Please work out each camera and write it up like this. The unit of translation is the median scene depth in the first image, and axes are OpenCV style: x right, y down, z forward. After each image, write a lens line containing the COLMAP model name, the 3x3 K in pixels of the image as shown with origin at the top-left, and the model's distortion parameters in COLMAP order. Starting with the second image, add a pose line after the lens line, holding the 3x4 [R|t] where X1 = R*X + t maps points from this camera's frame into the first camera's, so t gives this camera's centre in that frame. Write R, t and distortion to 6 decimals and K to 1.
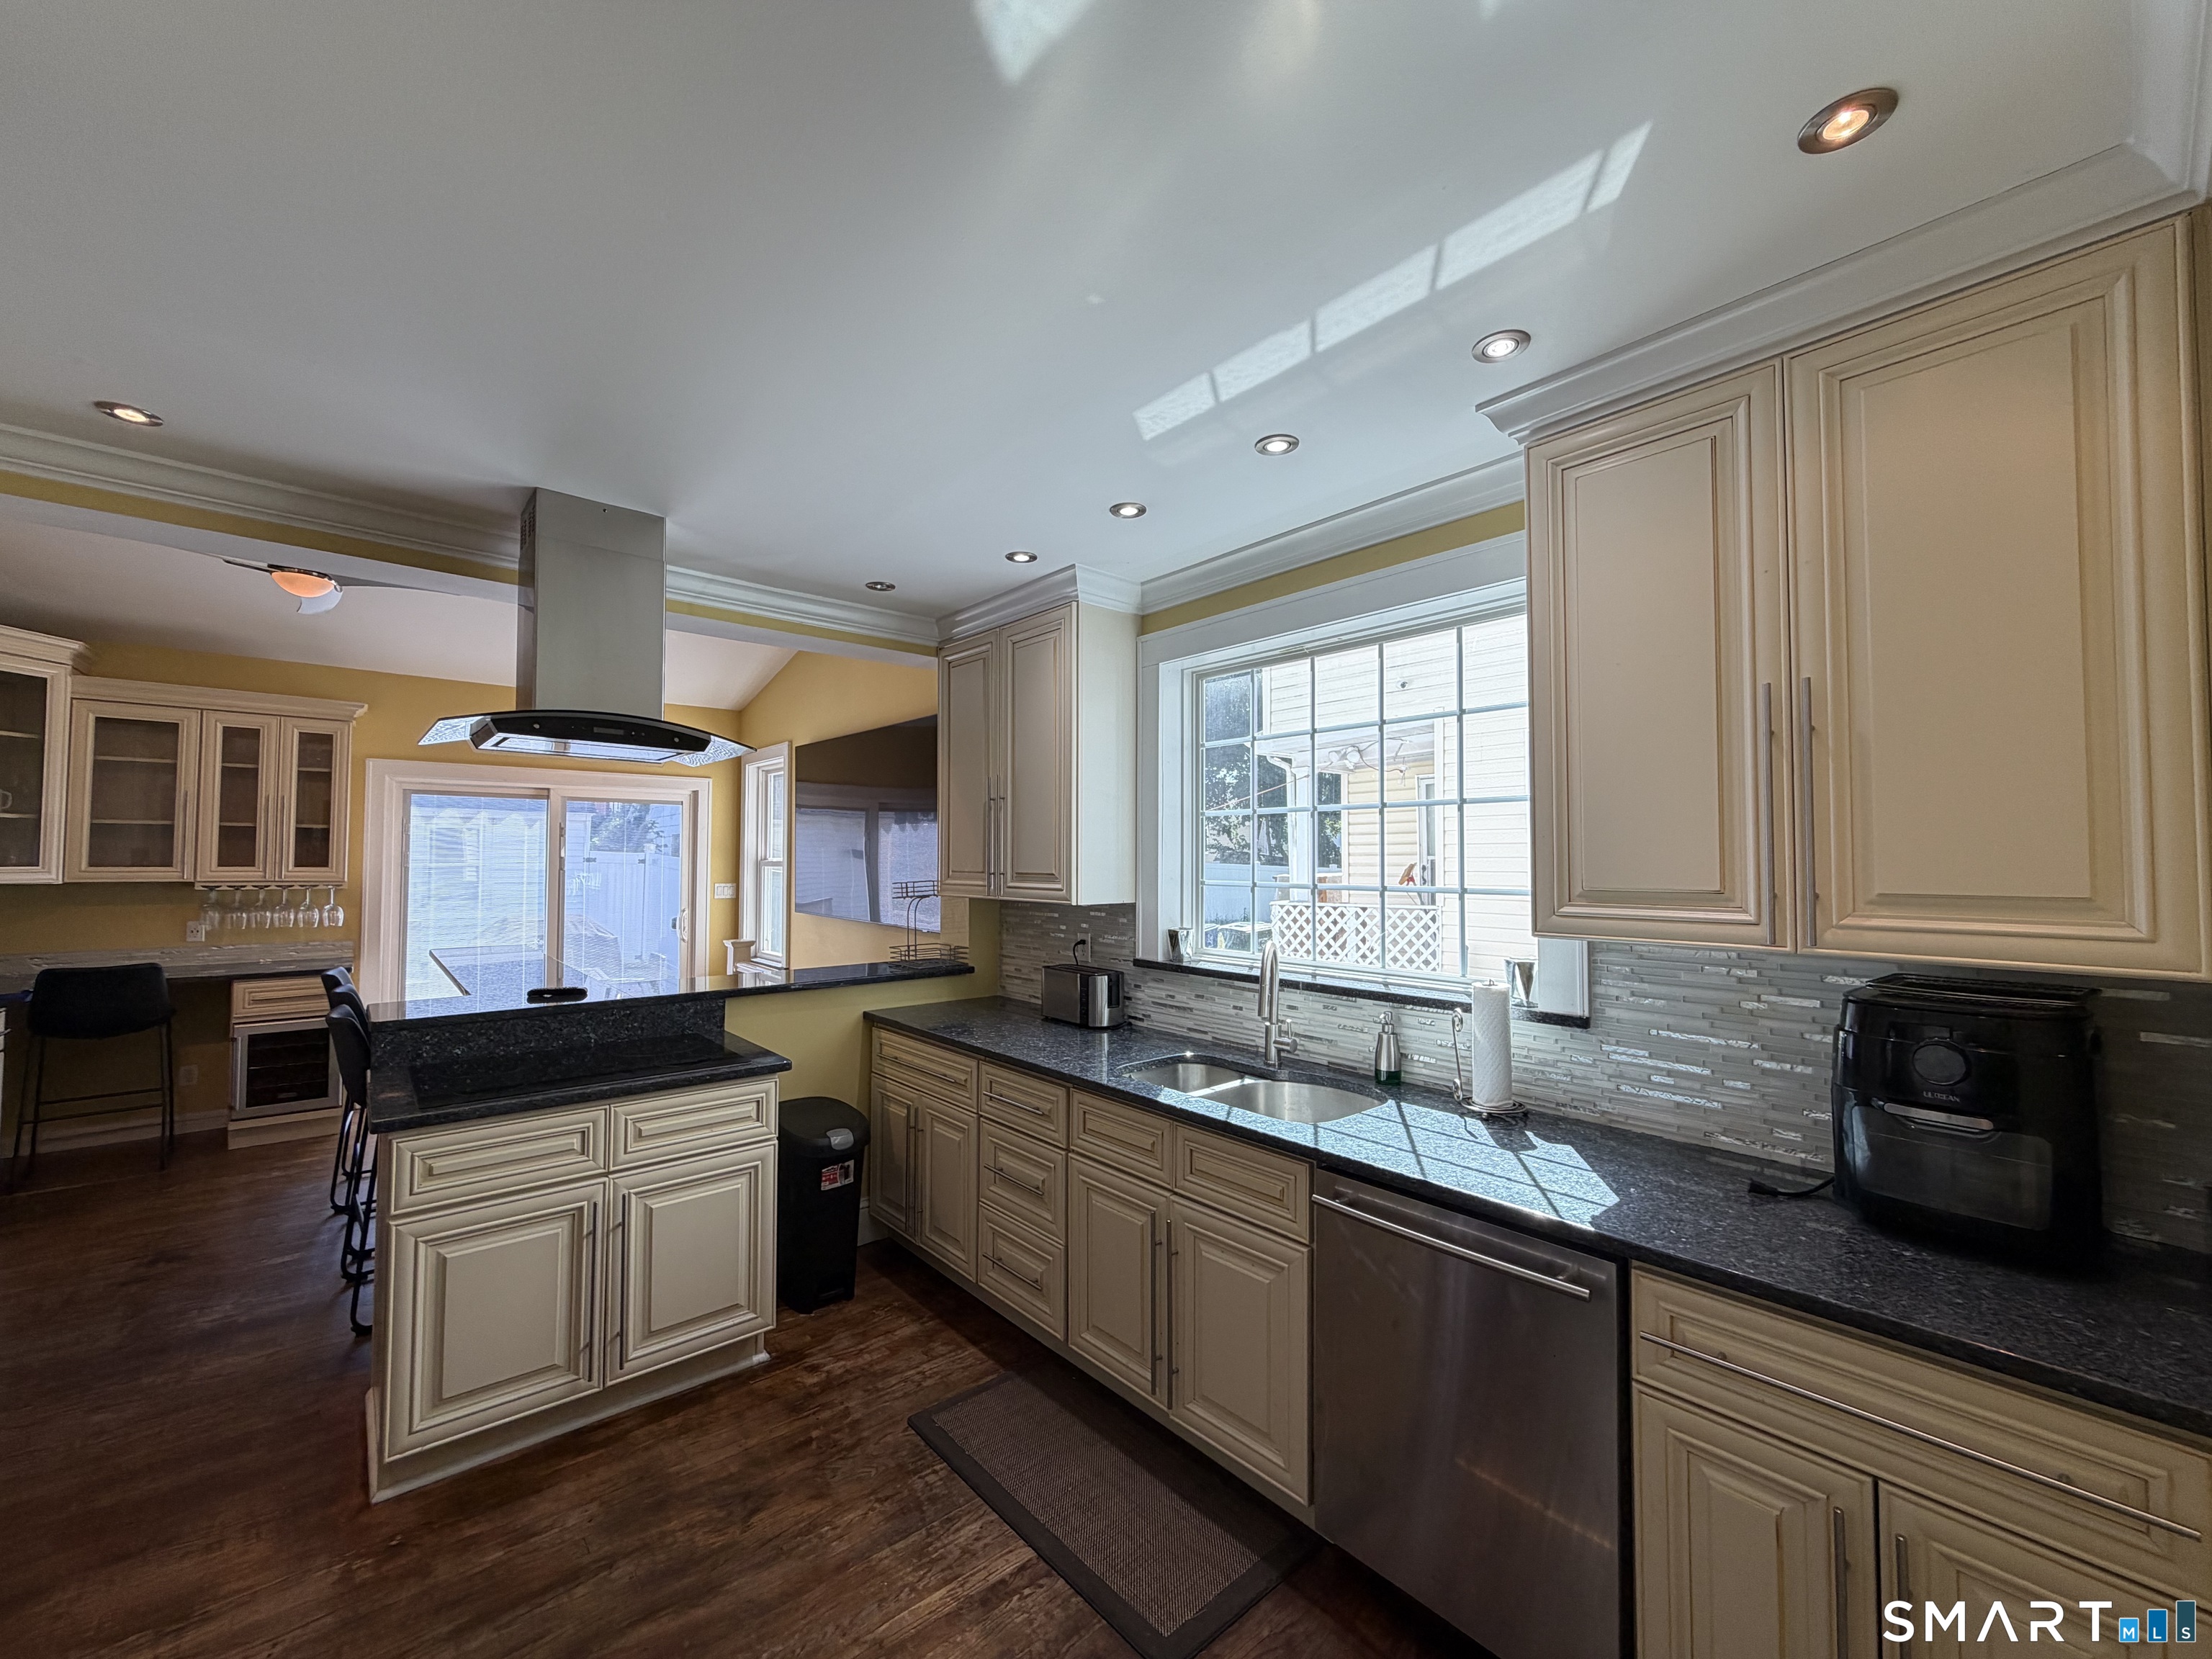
lens RADIAL K [[886.8, 0, 1099.8], [0, 886.8, 836.7], [0, 0, 1]] dist [0.000113, 0.000330]
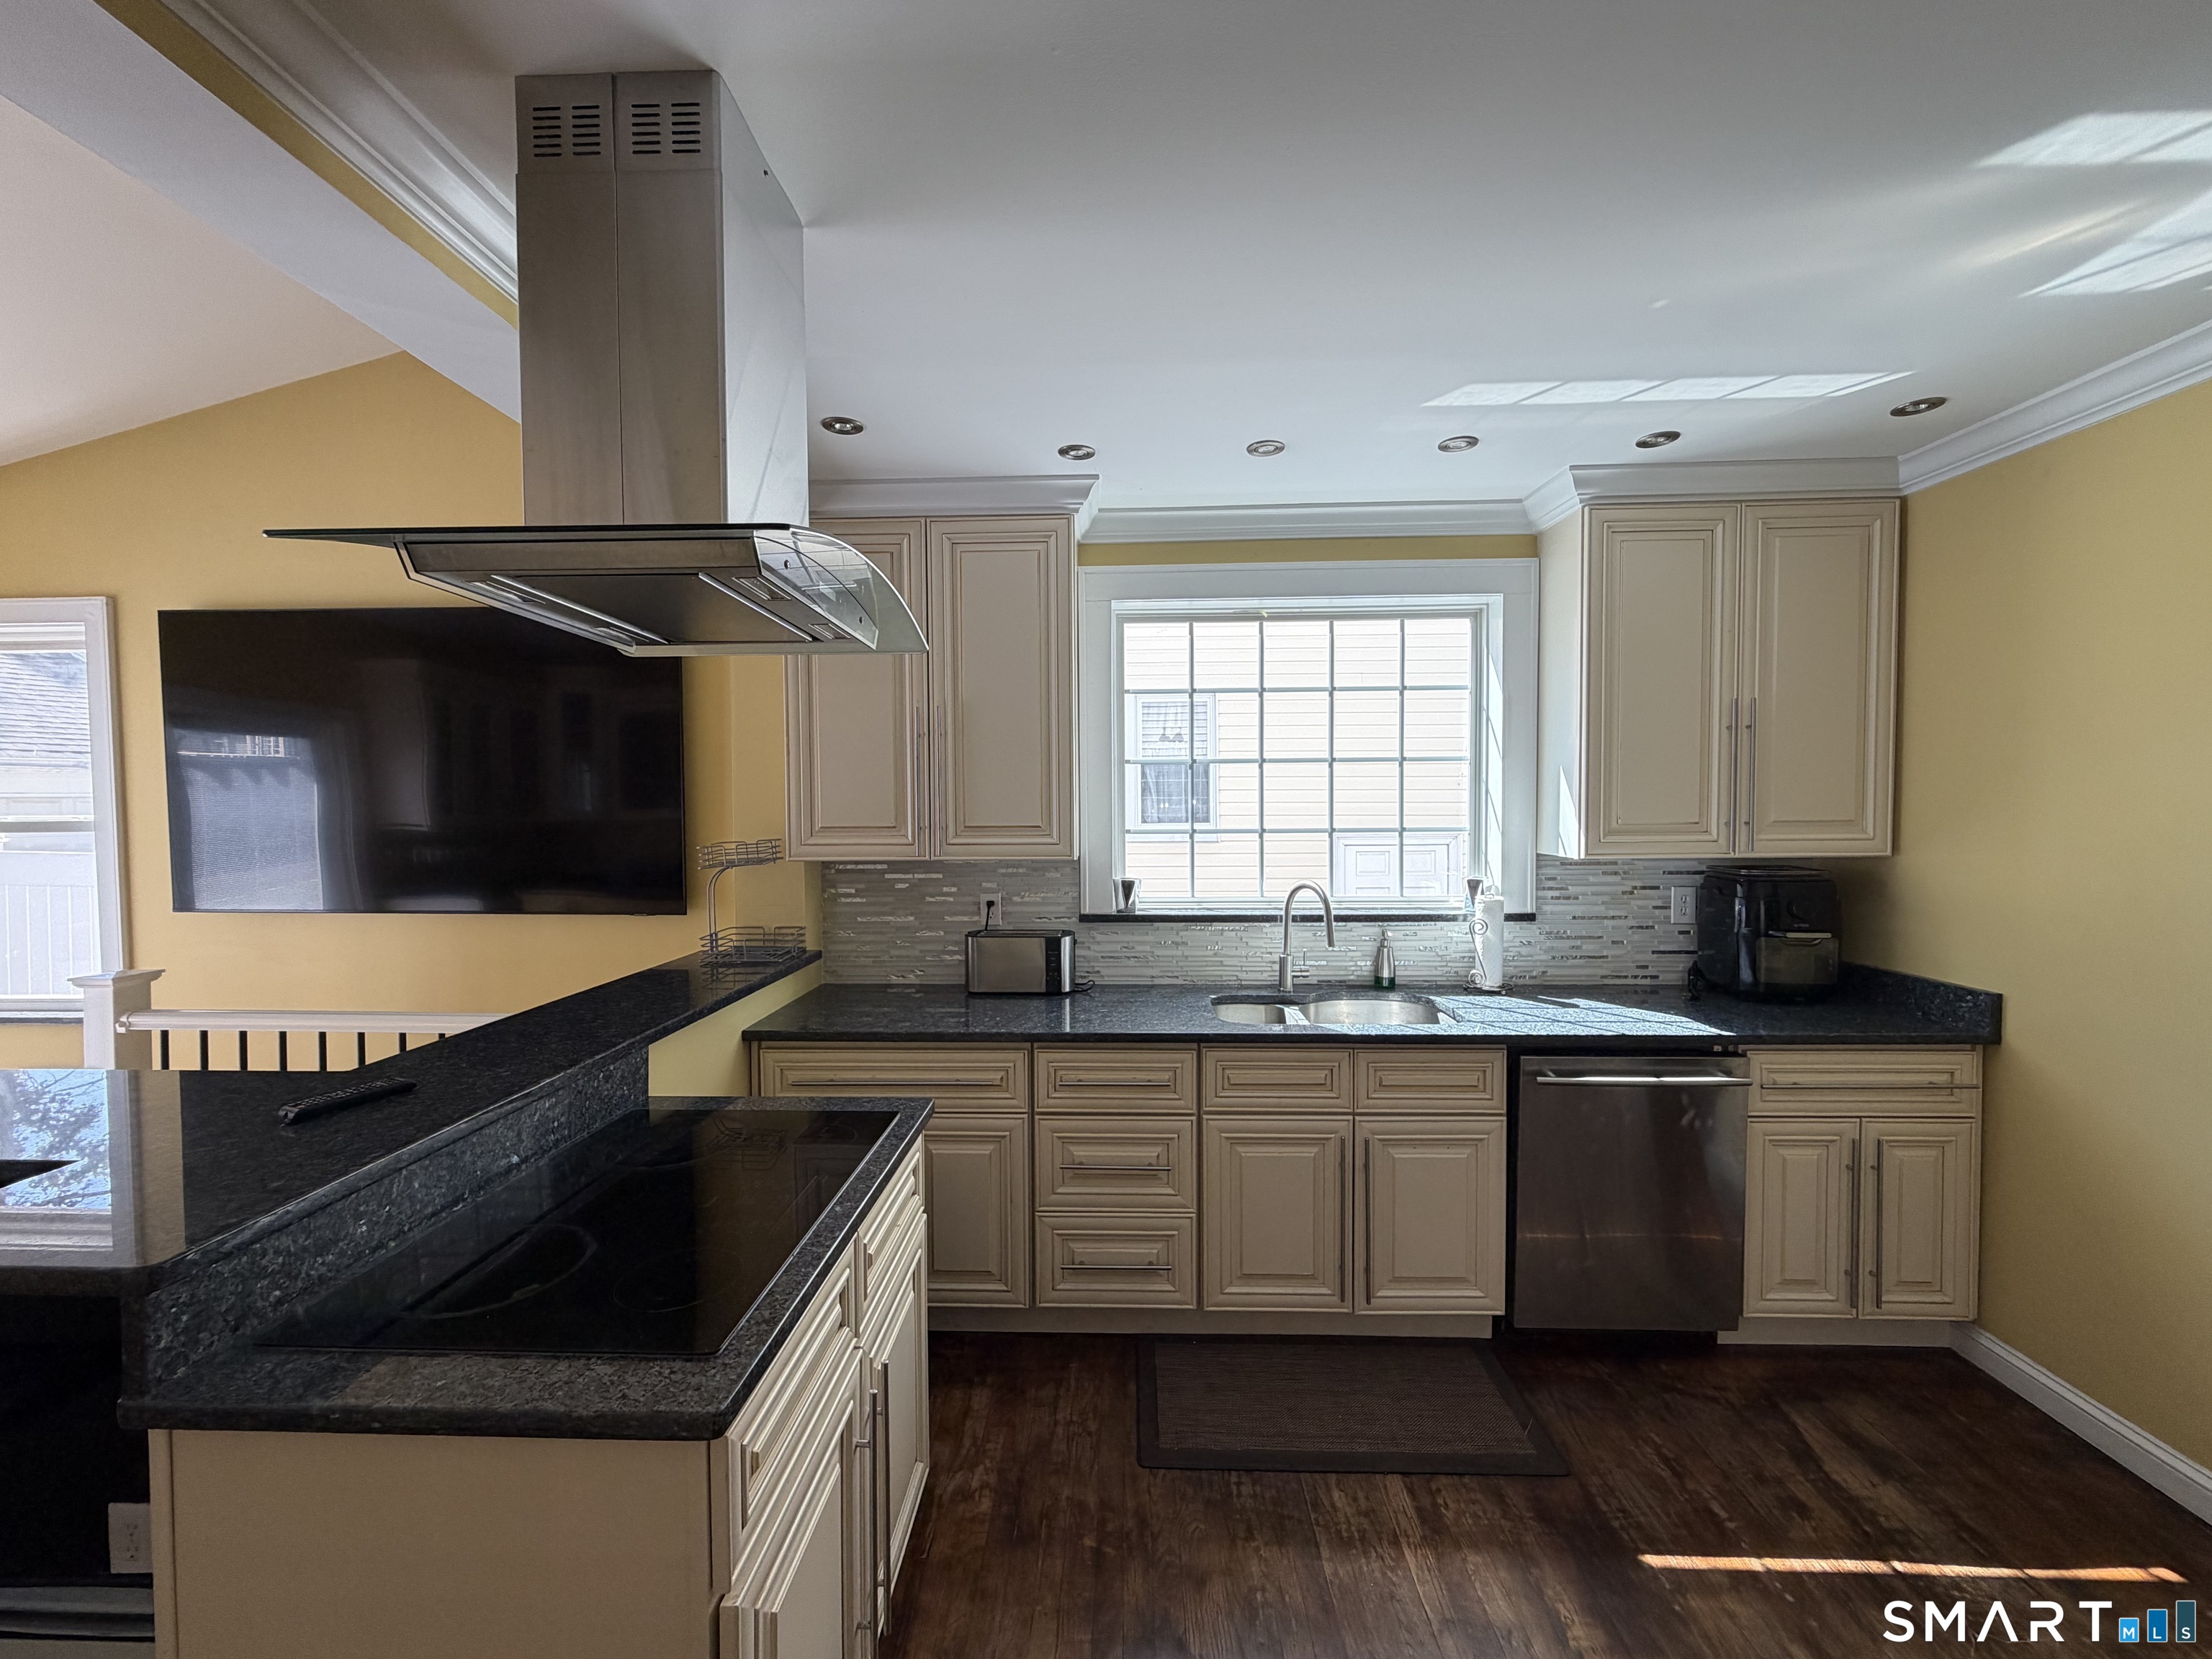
lens RADIAL K [[886.8, 0, 1099.8], [0, 886.8, 836.7], [0, 0, 1]] dist [0.000113, 0.000330]
pose [[0.673731, -0.035176, 0.738139, -0.980005], [-0.010044, 0.998338, 0.056744, 0.004223], [-0.738908, -0.045644, 0.672258, 0.553216]]
